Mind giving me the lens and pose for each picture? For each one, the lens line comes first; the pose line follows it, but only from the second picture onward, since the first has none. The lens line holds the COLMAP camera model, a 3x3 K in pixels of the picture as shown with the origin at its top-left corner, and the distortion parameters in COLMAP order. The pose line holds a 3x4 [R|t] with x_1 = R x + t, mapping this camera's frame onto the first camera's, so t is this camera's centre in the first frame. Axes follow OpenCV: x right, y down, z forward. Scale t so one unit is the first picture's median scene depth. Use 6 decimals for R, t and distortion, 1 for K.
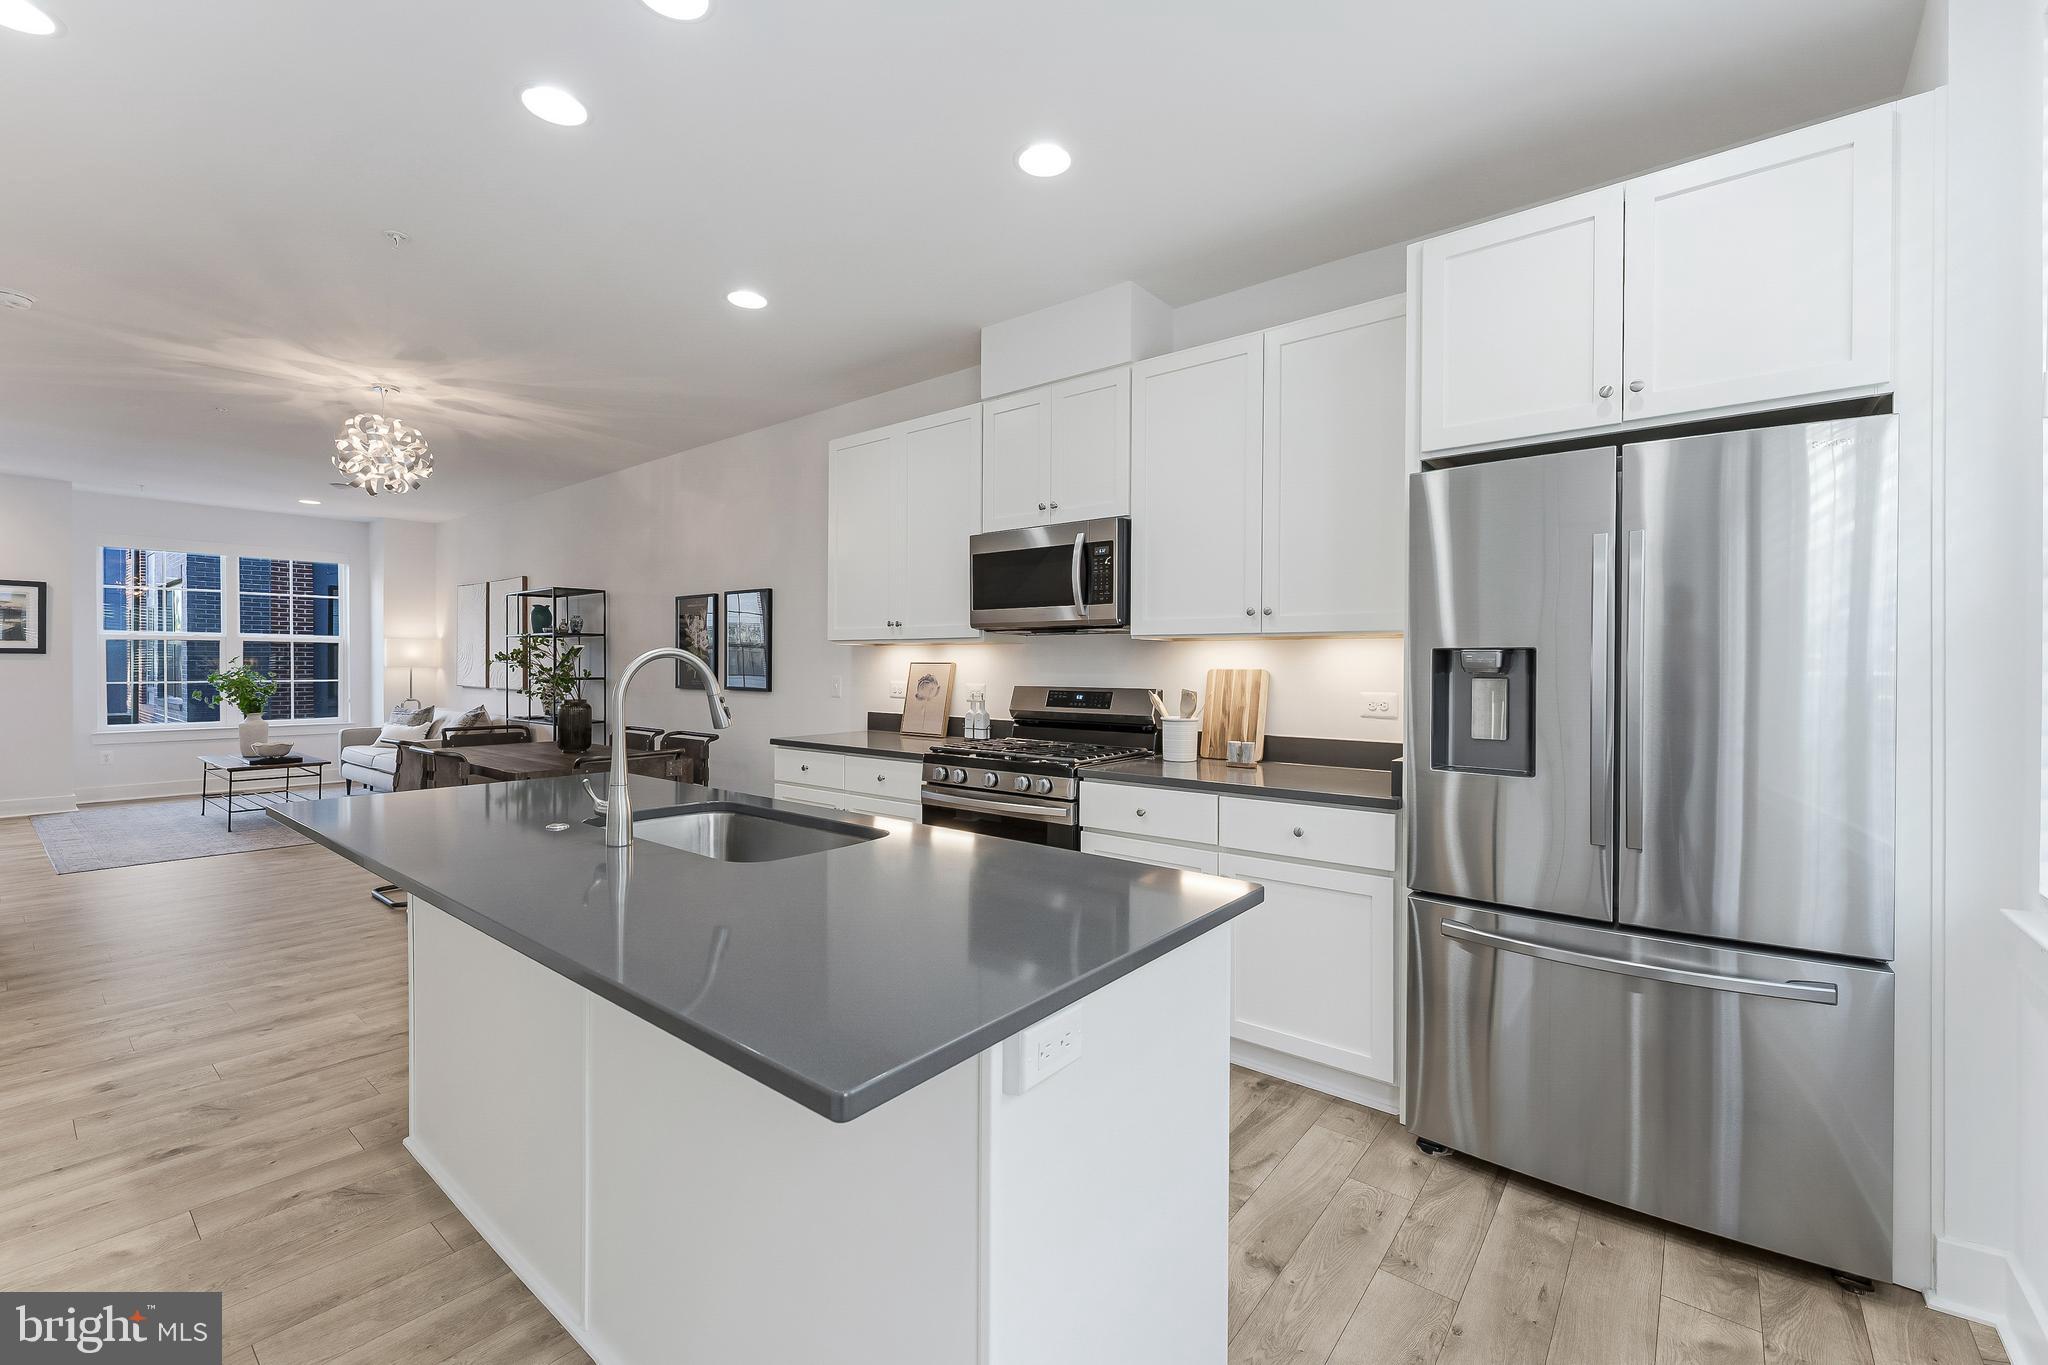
lens RADIAL K [[833.1, 0, 1034.1], [0, 833.1, 676.5], [0, 0, 1]] dist [0.003539, -0.000560]
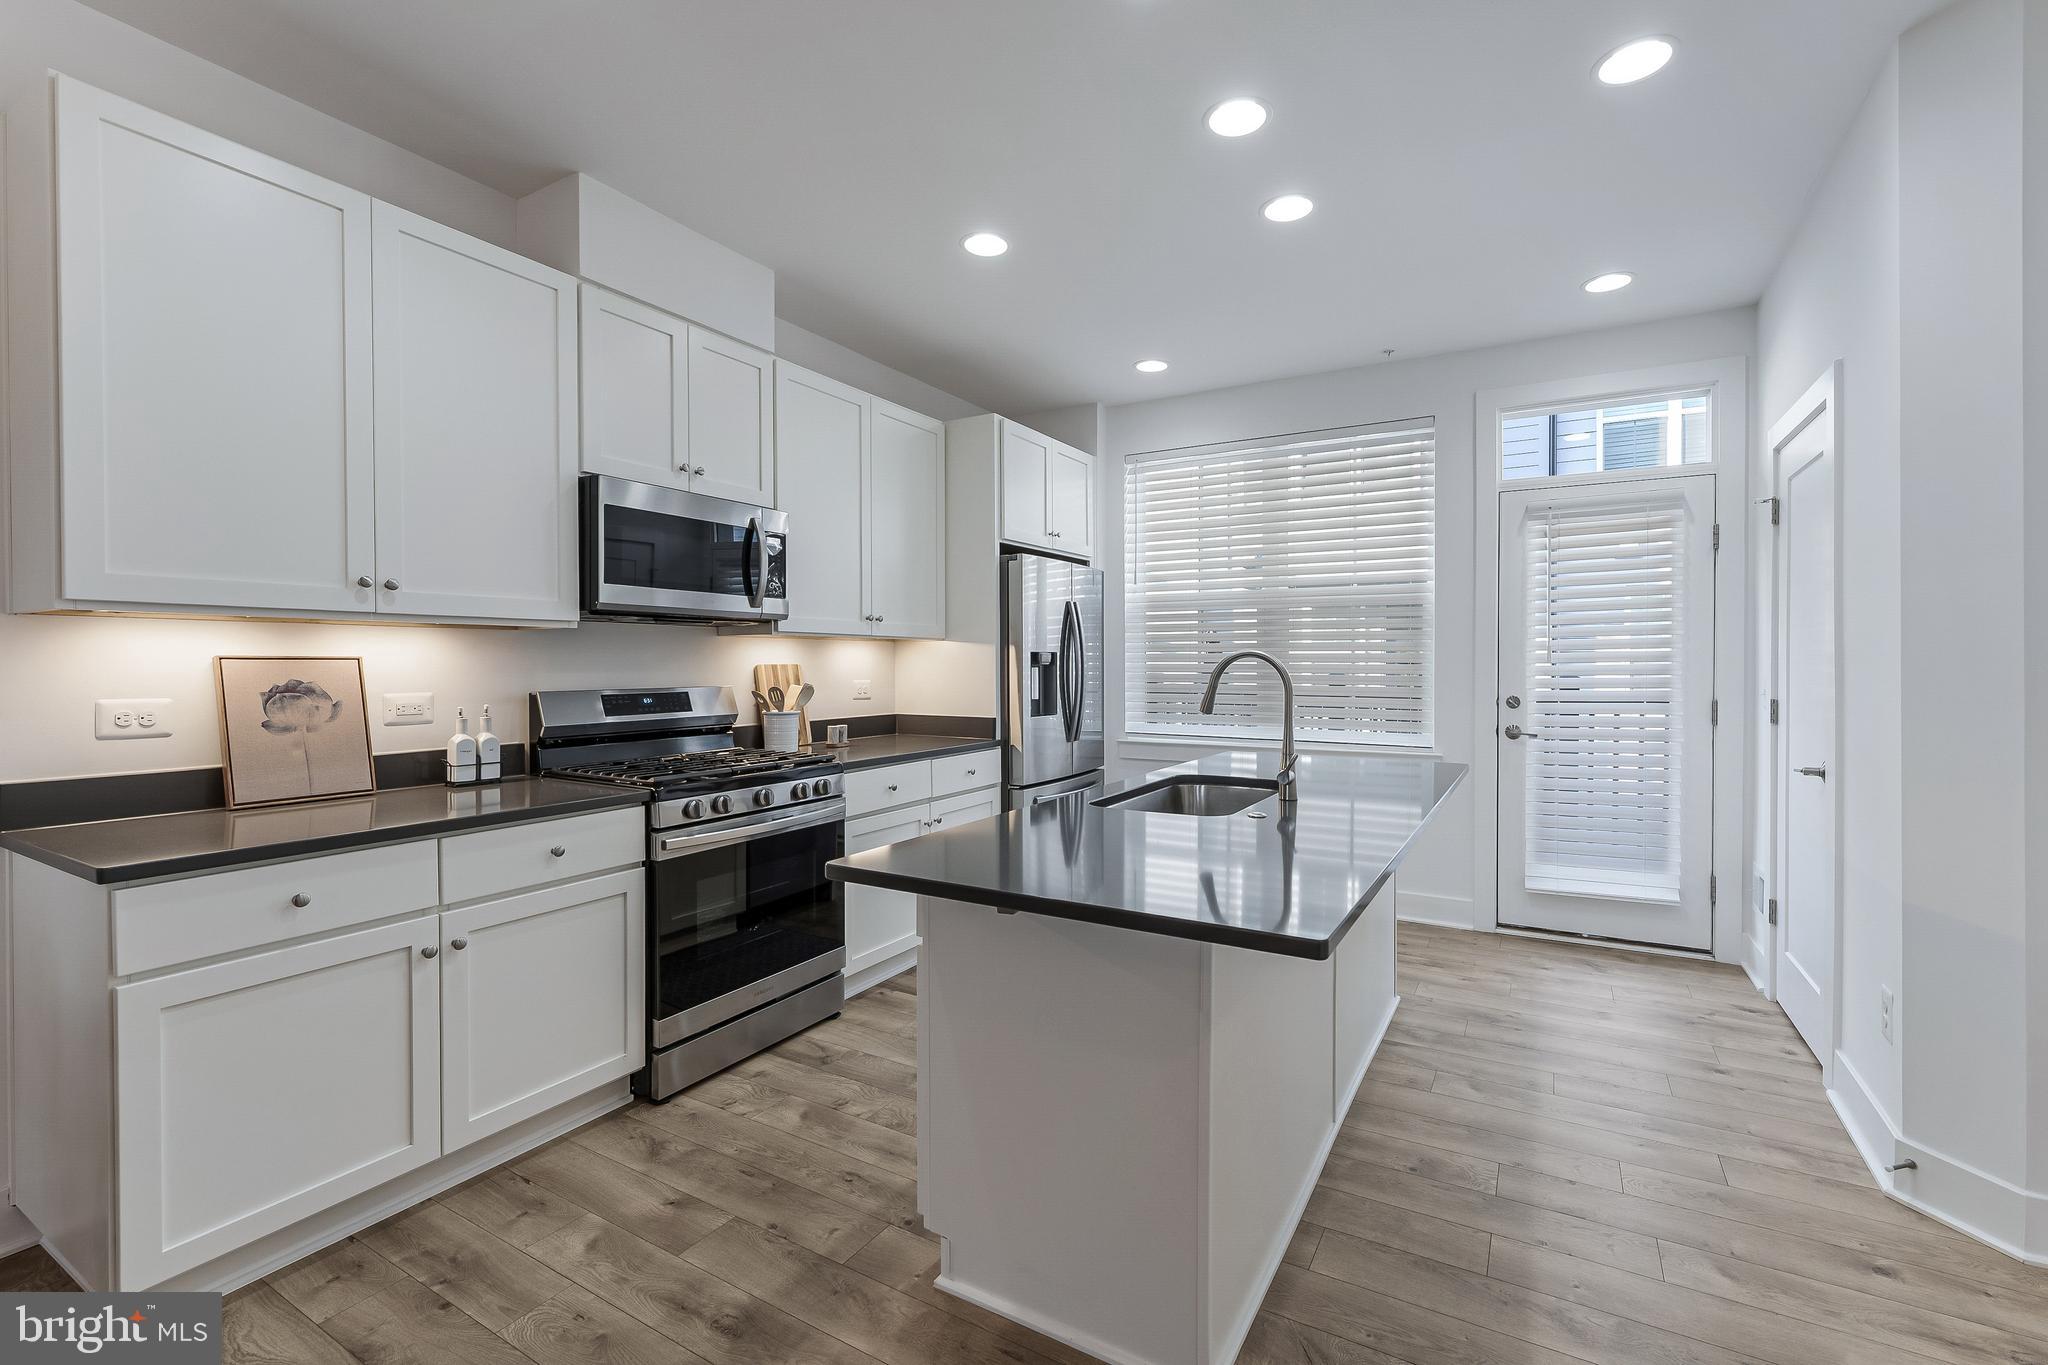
lens RADIAL K [[873.3, 0, 1050.4], [0, 873.3, 673.5], [0, 0, 1]] dist [0.000276, 0.001471]
pose [[-0.149890, -0.019031, 0.988520, -0.747428], [0.012946, 0.999691, 0.021209, -0.012387], [-0.988618, 0.015977, -0.149597, 0.653154]]
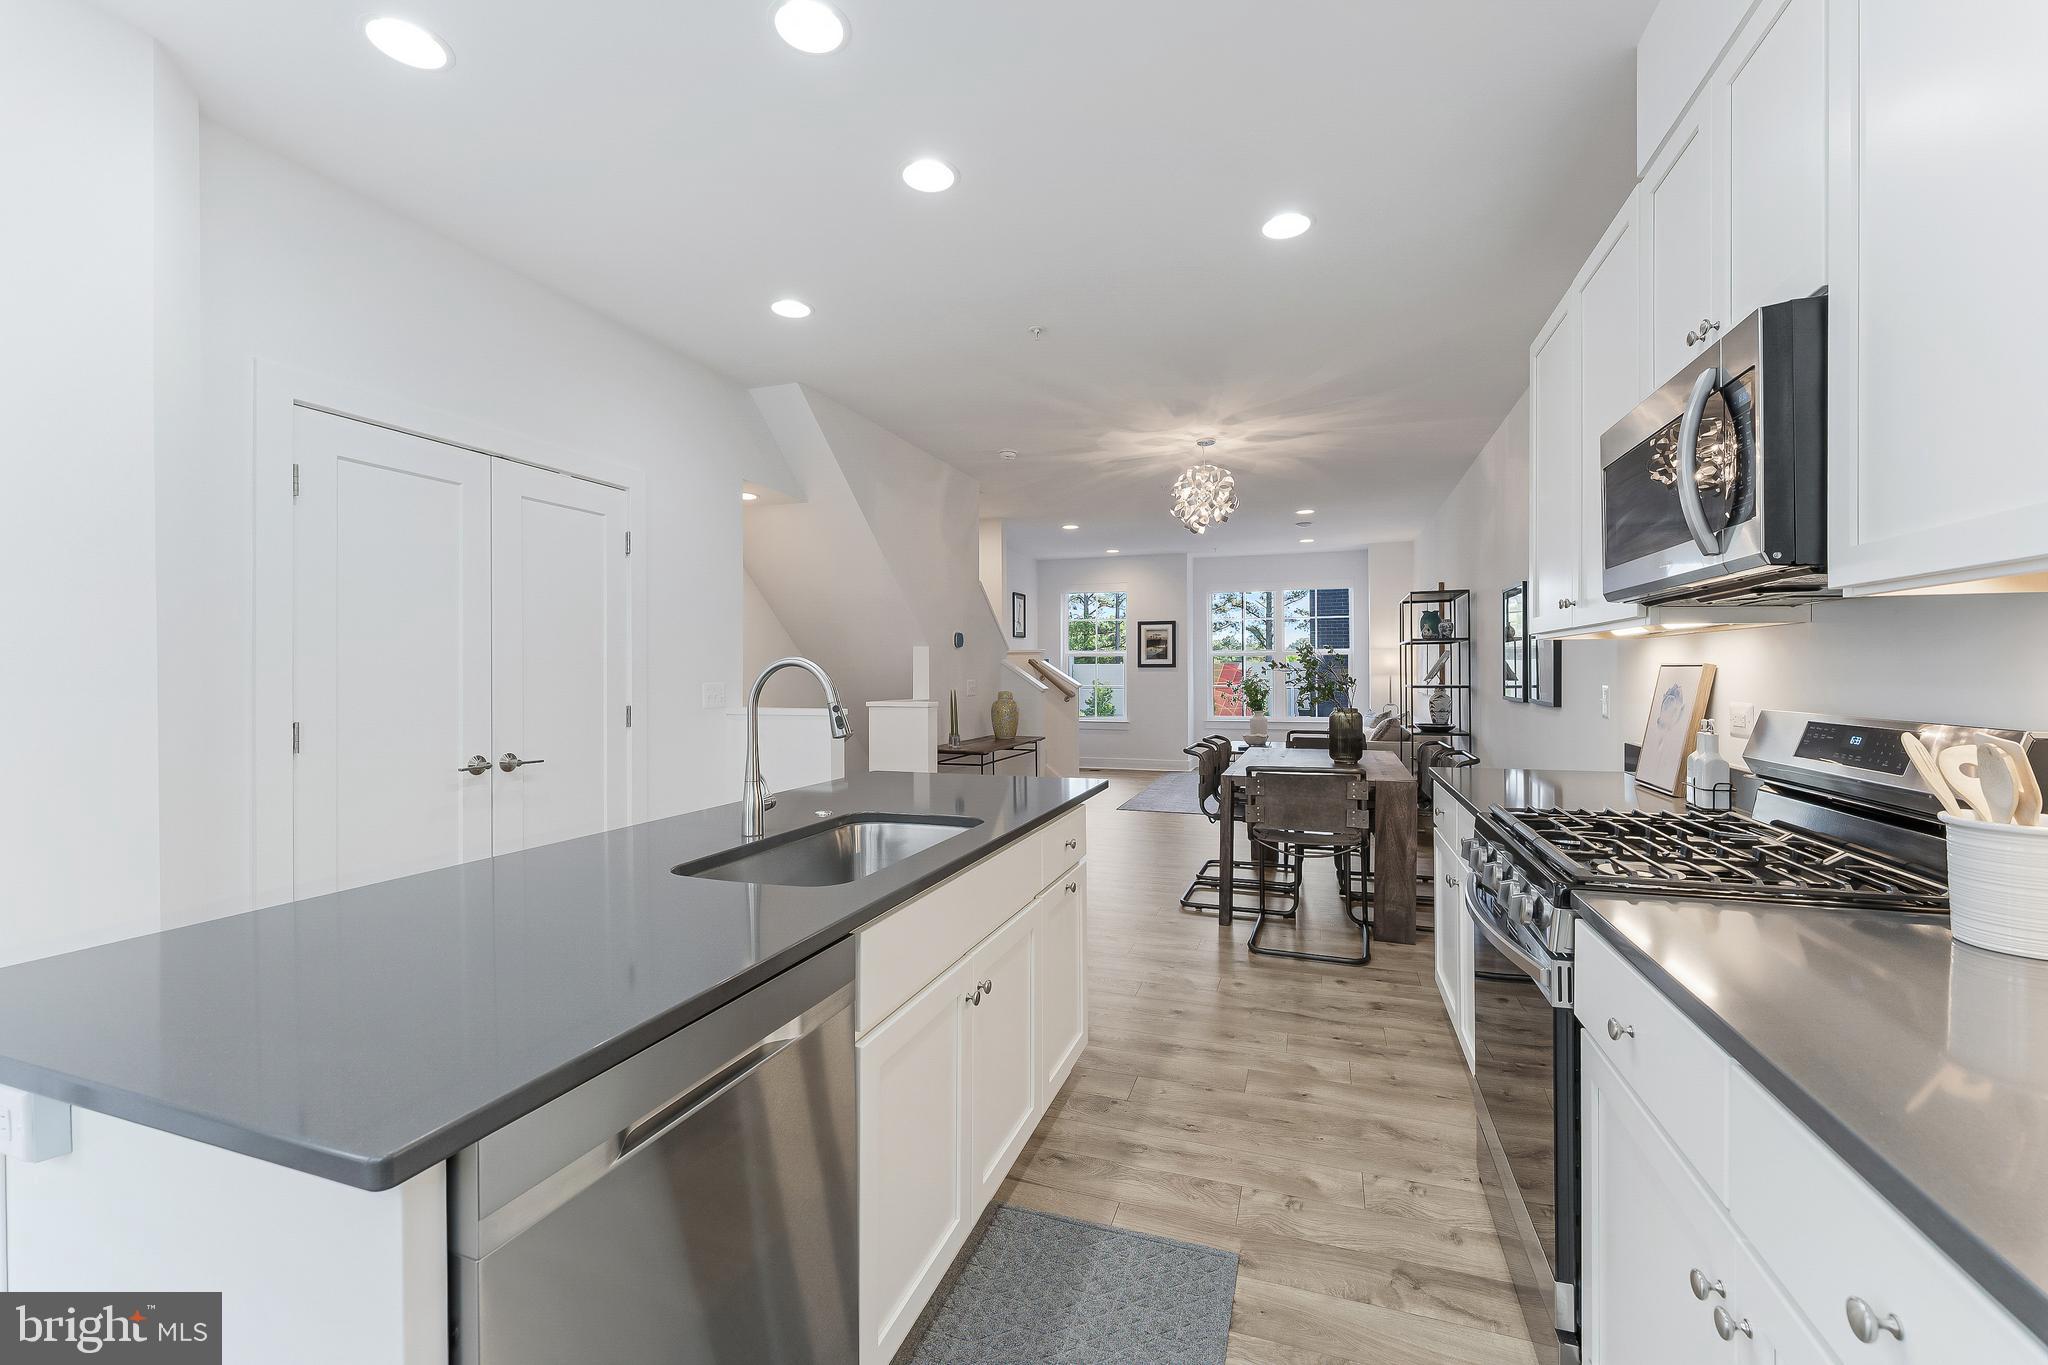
lens RADIAL K [[833.1, 0, 1021.0], [0, 833.1, 673.4], [0, 0, 1]] dist [0.003539, -0.000560]
pose [[0.320197, -0.005584, -0.947335, 0.286075], [-0.006476, 0.999946, -0.008083, -0.003212], [0.947329, 0.008723, 0.320143, 0.403692]]
